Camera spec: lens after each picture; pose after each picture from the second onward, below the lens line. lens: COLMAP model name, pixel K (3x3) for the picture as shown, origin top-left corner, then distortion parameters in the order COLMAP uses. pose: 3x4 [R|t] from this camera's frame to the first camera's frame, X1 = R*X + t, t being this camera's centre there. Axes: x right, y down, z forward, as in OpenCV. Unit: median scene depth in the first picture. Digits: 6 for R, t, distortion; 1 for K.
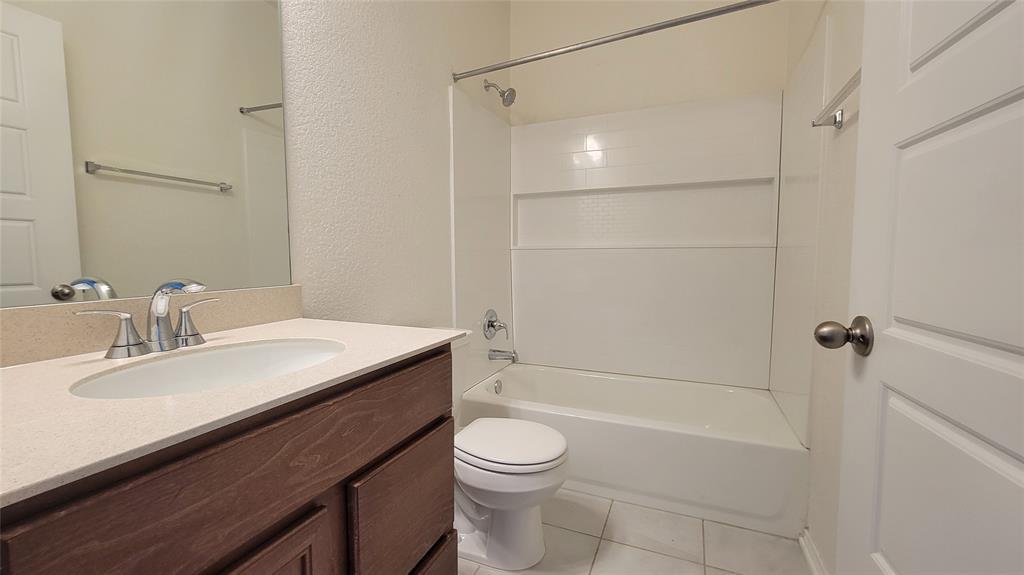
lens RADIAL K [[405.1, 0, 530.5], [0, 405.1, 285.2], [0, 0, 1]] dist [0.002076, 0.000225]
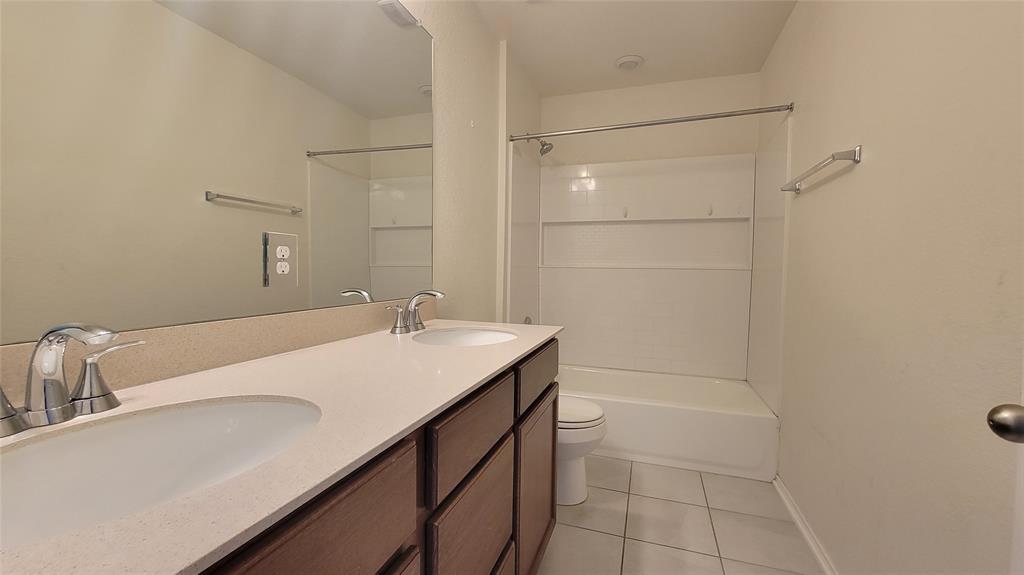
lens RADIAL K [[418.8, 0, 510.9], [0, 418.8, 282.6], [0, 0, 1]] dist [-0.001374, -0.000071]
pose [[0.998648, 0.014971, 0.049785, -0.210571], [-0.013151, 0.999240, -0.036683, 0.005633], [-0.050297, 0.035979, 0.998086, -0.272382]]
